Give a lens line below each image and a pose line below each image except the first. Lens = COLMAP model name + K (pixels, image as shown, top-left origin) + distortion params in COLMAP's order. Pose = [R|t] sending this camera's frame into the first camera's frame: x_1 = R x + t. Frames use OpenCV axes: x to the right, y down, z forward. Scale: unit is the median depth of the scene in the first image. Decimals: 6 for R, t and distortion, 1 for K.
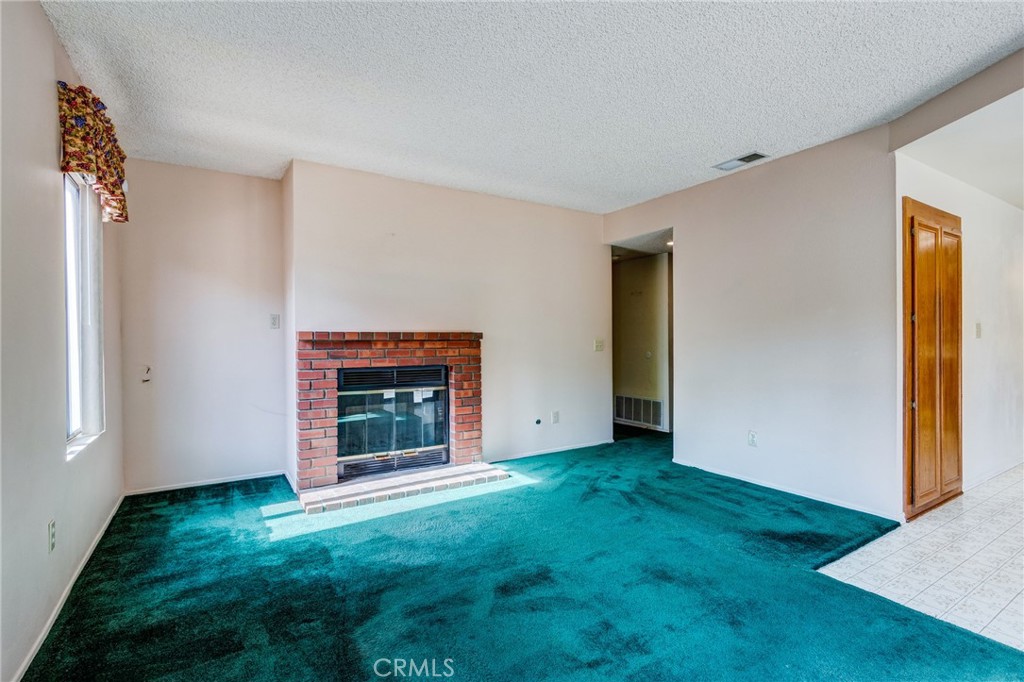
lens RADIAL K [[465.0, 0, 497.5], [0, 465.0, 344.1], [0, 0, 1]] dist [0.003206, 0.000168]
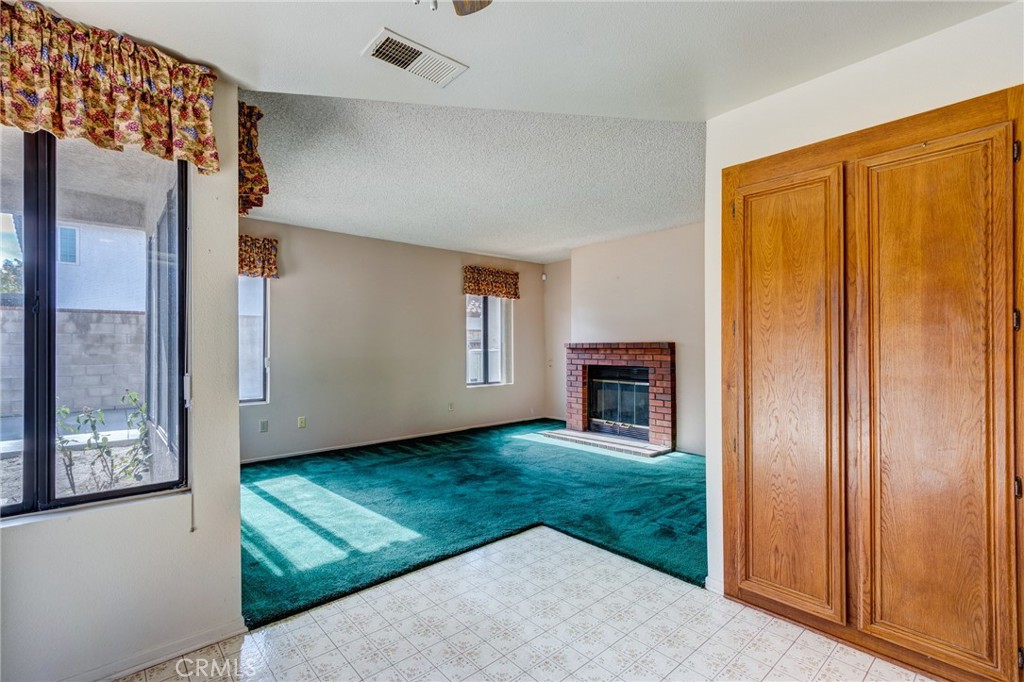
lens RADIAL K [[465.0, 0, 497.5], [0, 465.0, 344.1], [0, 0, 1]] dist [0.003206, 0.000168]
pose [[0.156441, 0.003256, -0.987682, 1.236784], [0.002396, 0.999990, 0.003676, -0.028784], [0.987684, -0.002942, 0.156431, 0.401191]]
